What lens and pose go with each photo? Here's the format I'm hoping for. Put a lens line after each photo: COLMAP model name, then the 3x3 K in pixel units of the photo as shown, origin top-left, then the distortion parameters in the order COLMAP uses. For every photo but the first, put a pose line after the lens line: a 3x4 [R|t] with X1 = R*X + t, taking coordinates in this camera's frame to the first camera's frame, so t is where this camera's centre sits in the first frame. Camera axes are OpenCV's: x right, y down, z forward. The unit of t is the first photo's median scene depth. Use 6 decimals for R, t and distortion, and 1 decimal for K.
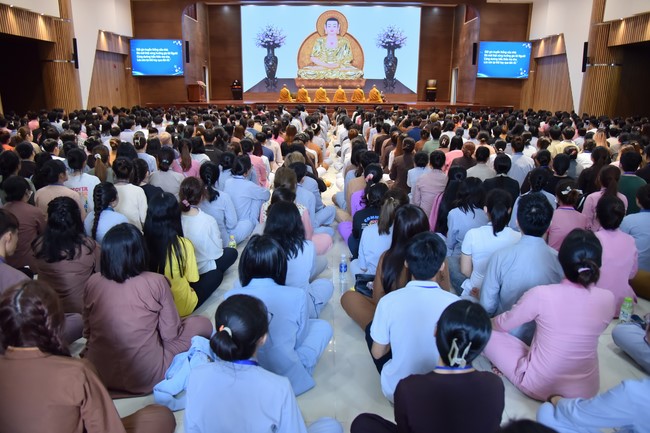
lens RADIAL K [[448.2, 0, 330.3], [0, 448.2, 211.2], [0, 0, 1]] dist [-0.064370, 0.012042]
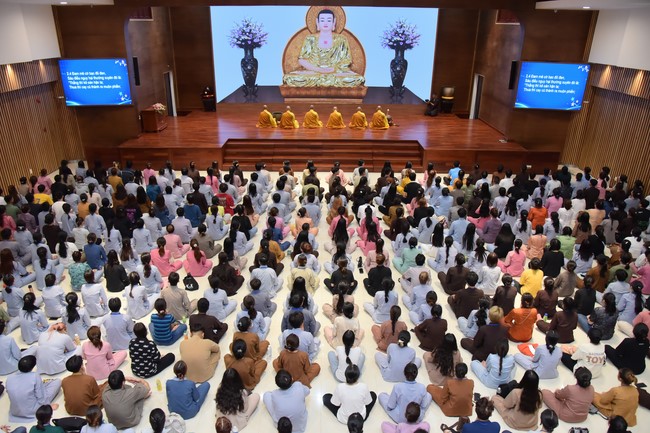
lens RADIAL K [[448.2, 0, 321.3], [0, 448.2, 221.7], [0, 0, 1]] dist [-0.064370, 0.012042]
pose [[0.999980, 0.004092, -0.004782, 0.001066], [-0.003399, 0.990597, 0.136770, -0.168131], [0.005296, -0.136751, 0.990591, 0.169929]]
